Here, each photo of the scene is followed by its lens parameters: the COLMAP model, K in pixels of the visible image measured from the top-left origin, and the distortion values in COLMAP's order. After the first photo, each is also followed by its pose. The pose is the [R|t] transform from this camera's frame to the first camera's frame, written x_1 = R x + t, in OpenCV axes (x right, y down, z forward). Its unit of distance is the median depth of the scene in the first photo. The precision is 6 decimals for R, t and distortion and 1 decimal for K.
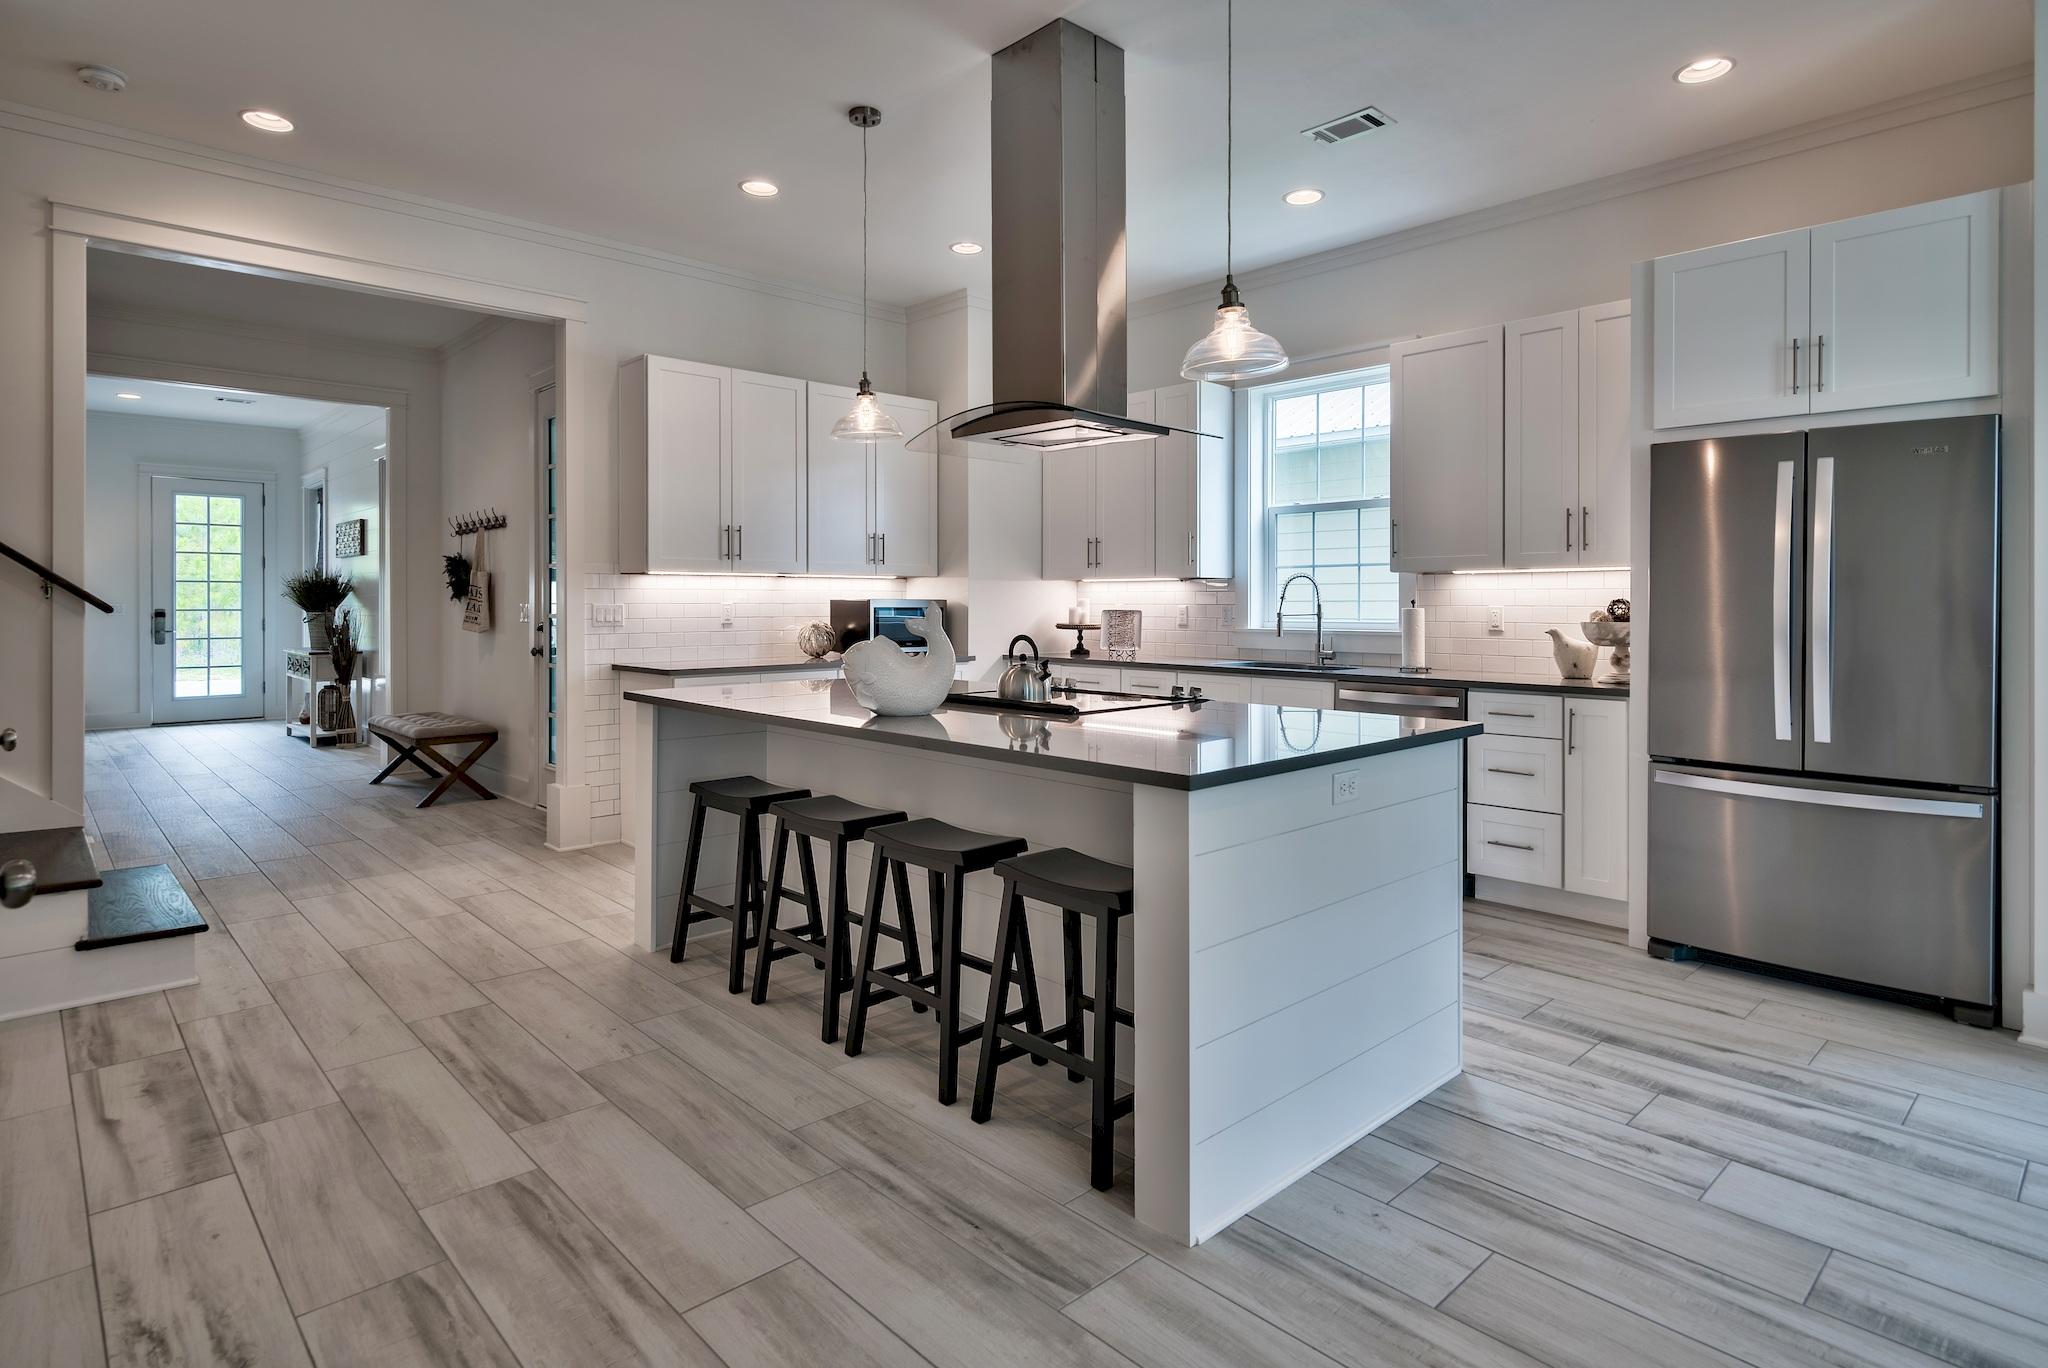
lens RADIAL K [[1088.6, 0, 1022.1], [0, 1088.6, 602.3], [0, 0, 1]] dist [0.001619, 0.000268]
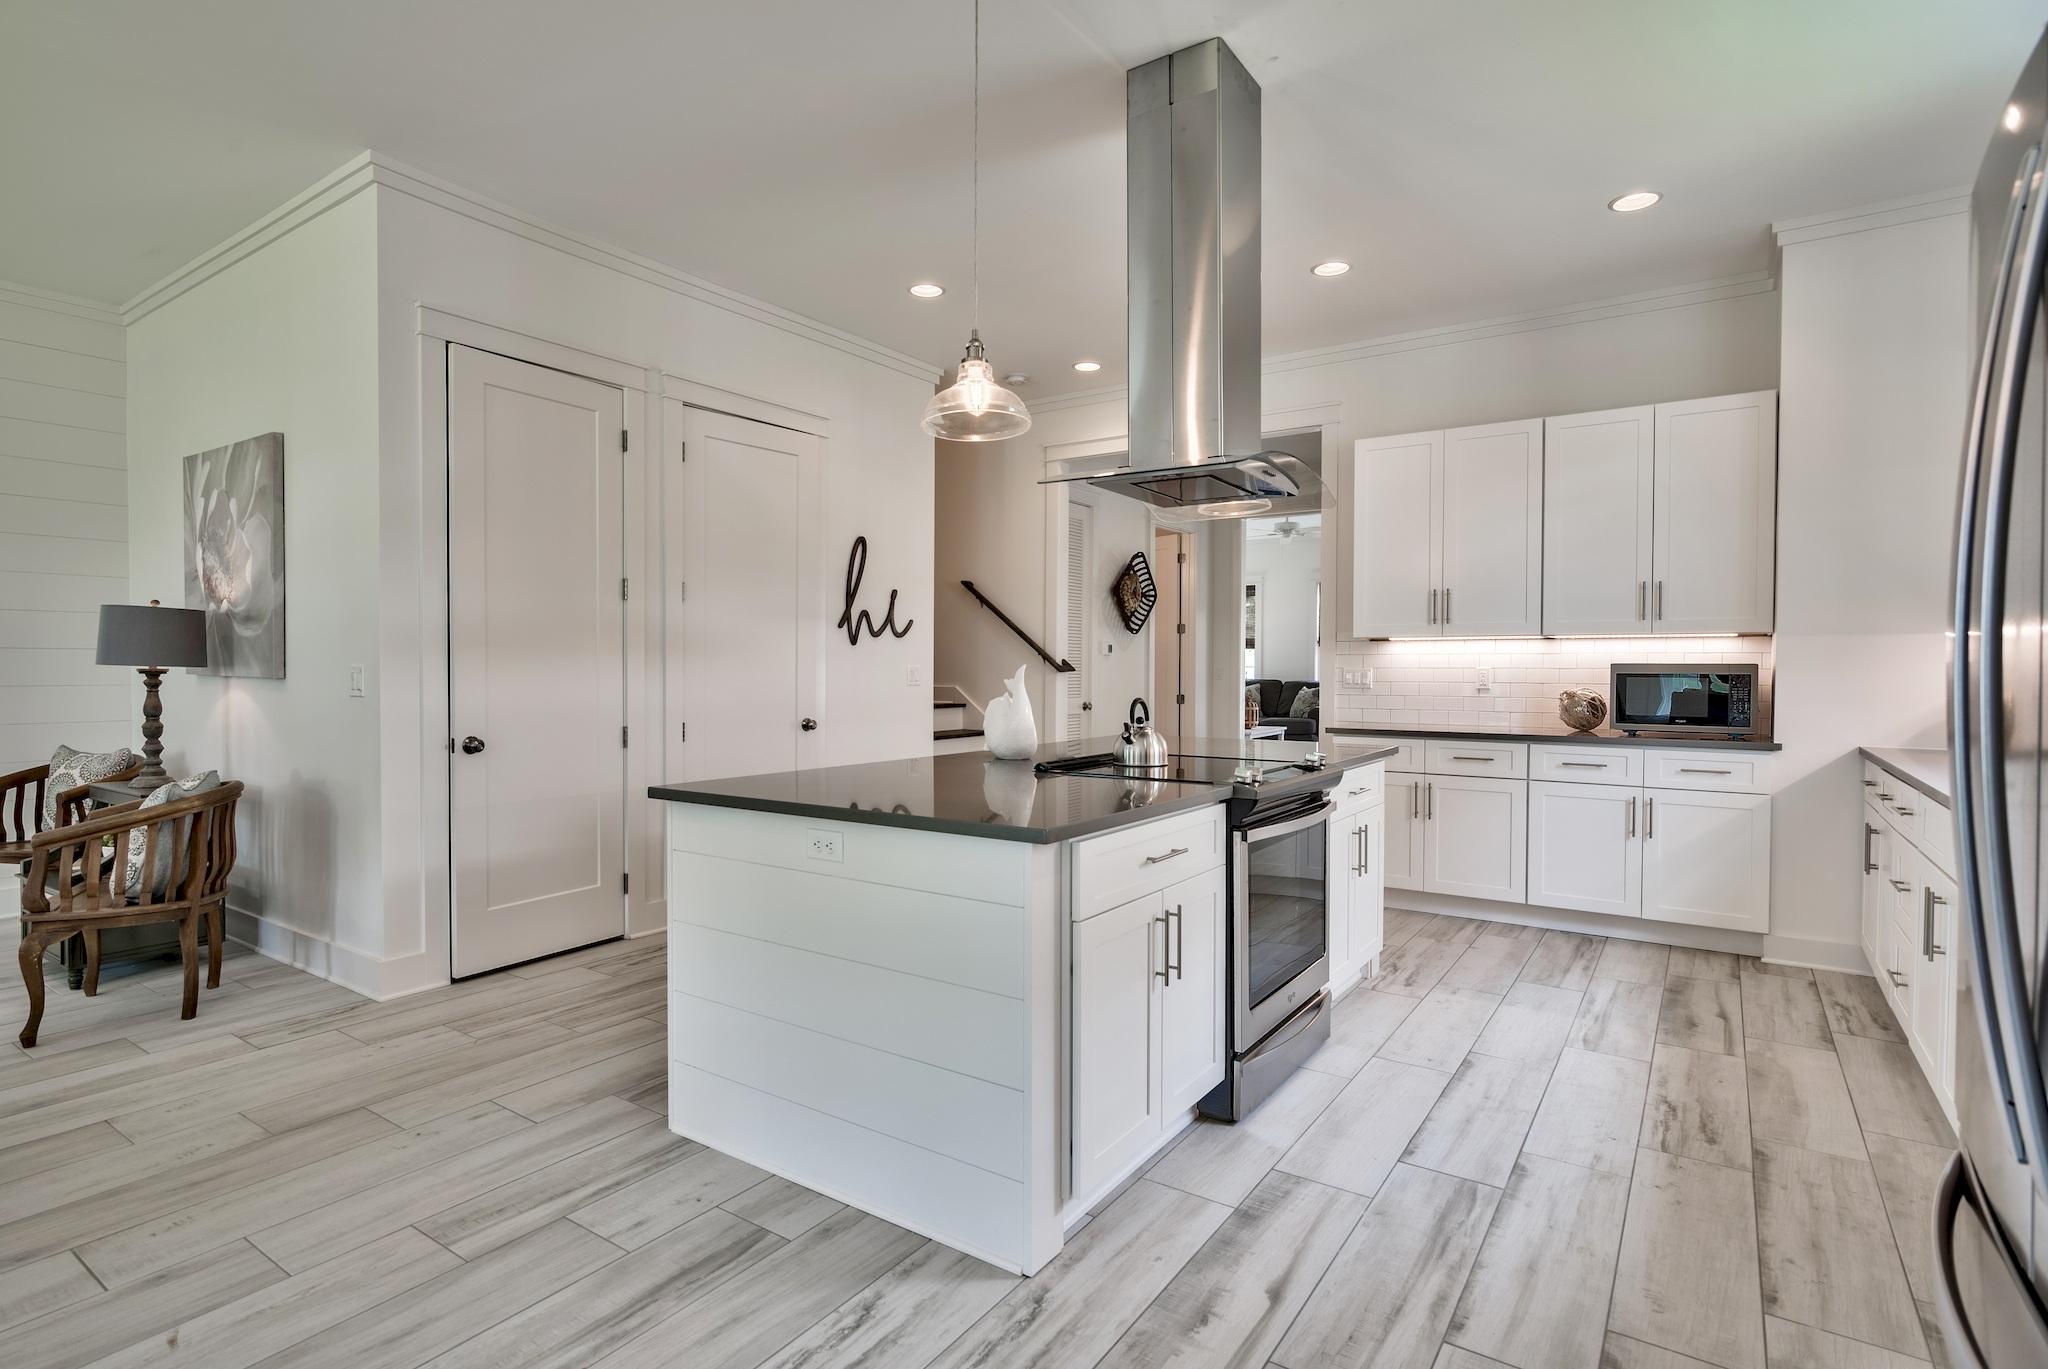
lens RADIAL K [[1013.3, 0, 1033.4], [0, 1013.3, 681.7], [0, 0, 1]] dist [-0.027441, -0.000240]
pose [[0.224572, 0.017440, -0.974301, 0.833050], [-0.003425, 0.999848, 0.017107, -0.001706], [0.974452, -0.000505, 0.224597, 0.648013]]
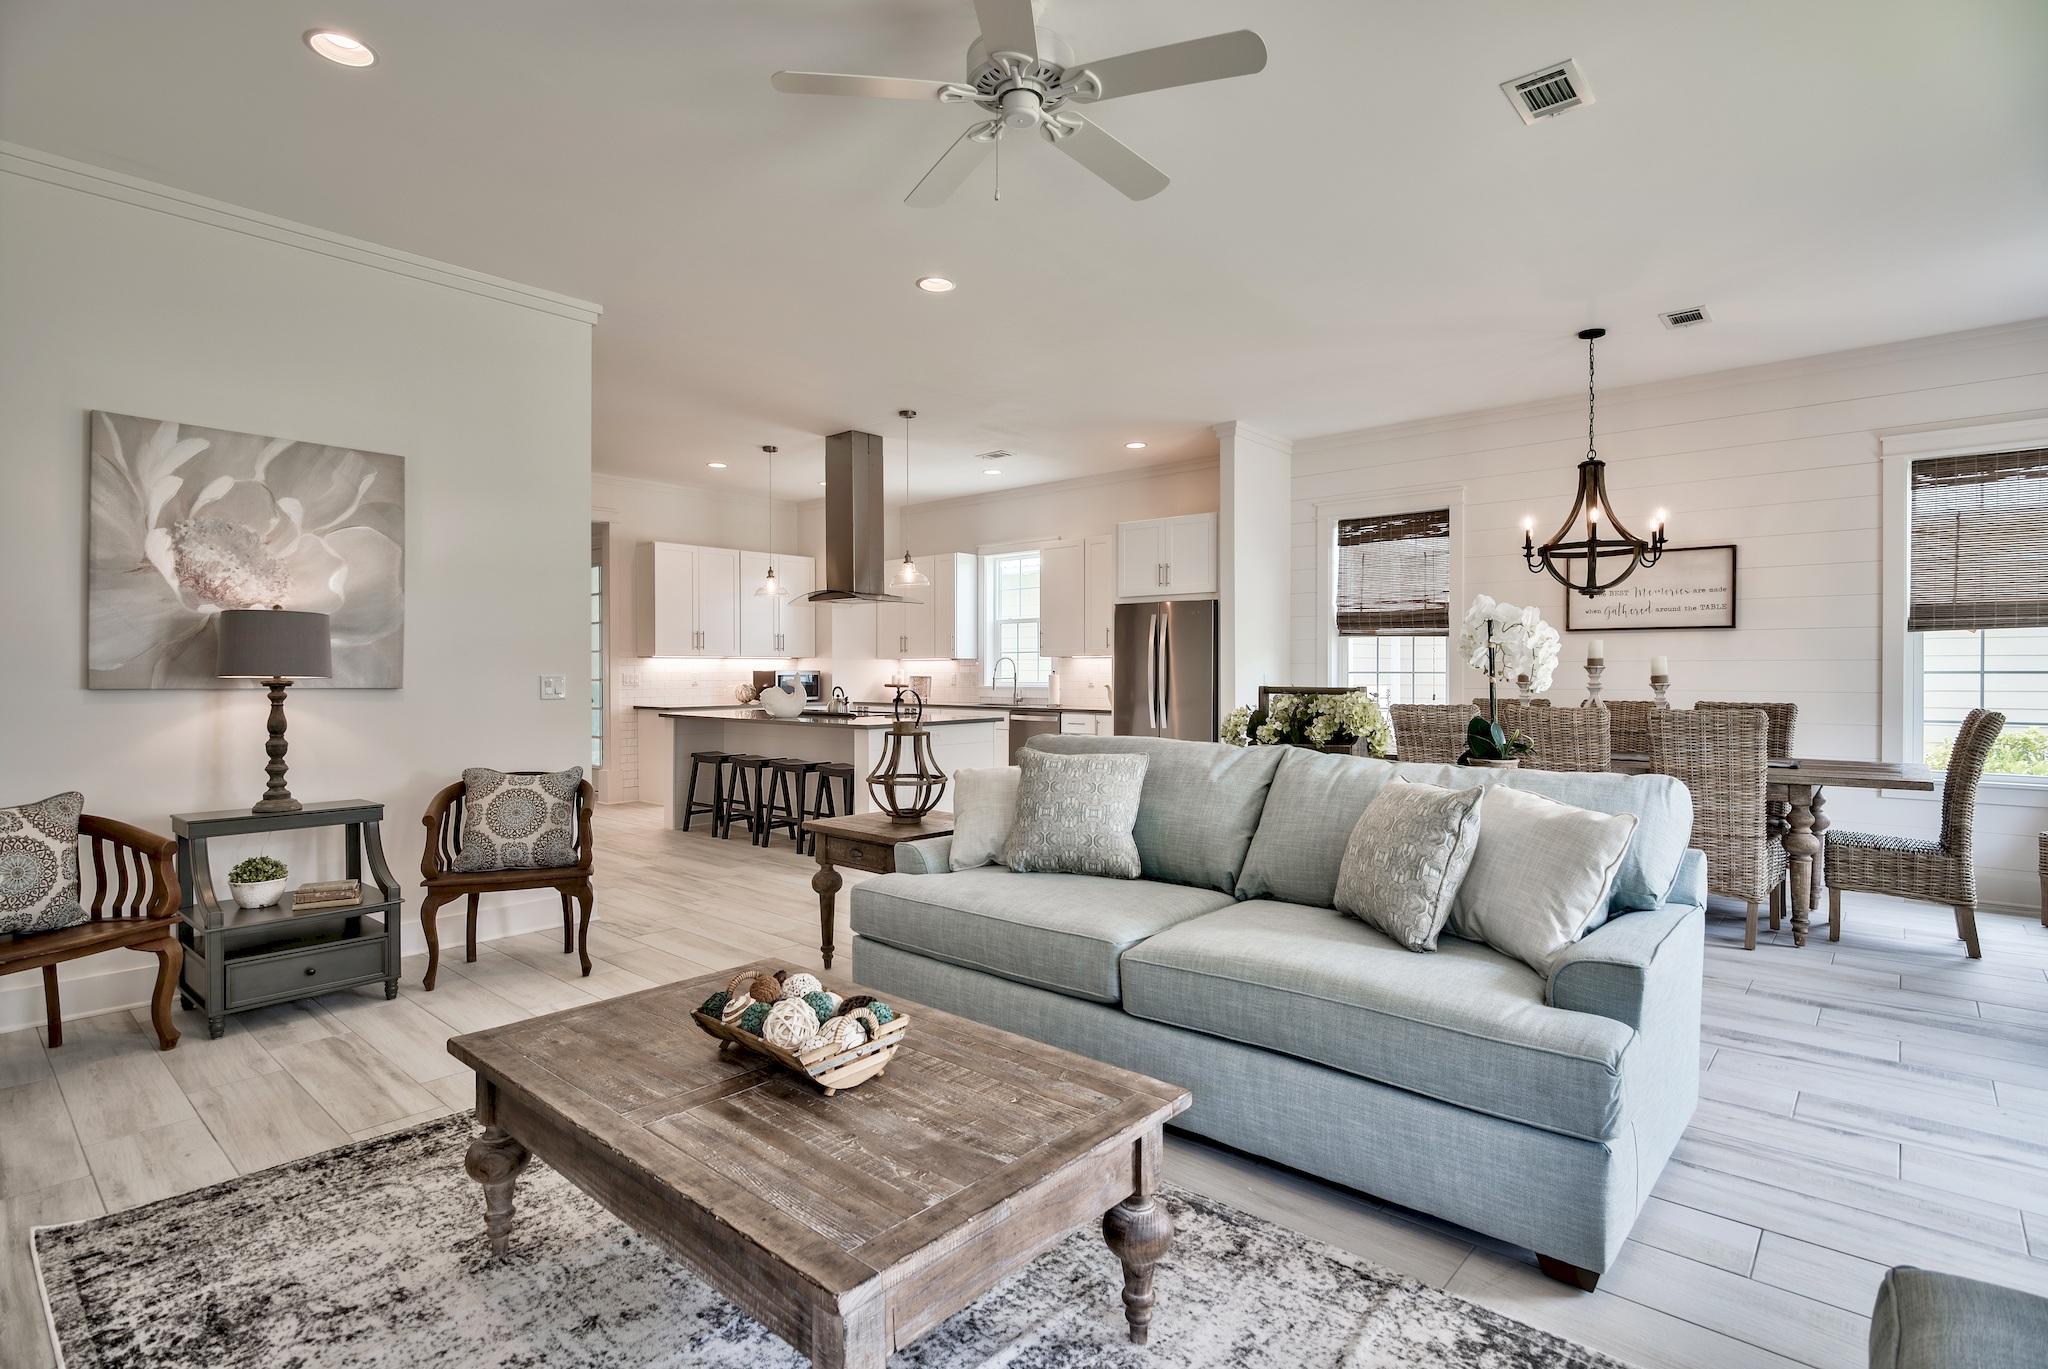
lens RADIAL K [[1013.3, 0, 1033.4], [0, 1013.3, 681.7], [0, 0, 1]] dist [-0.027441, -0.000240]
pose [[0.995268, -0.002873, 0.097127, 0.197000], [0.001822, 0.999939, 0.010909, -0.002583], [-0.097153, -0.010680, 0.995212, -1.143497]]
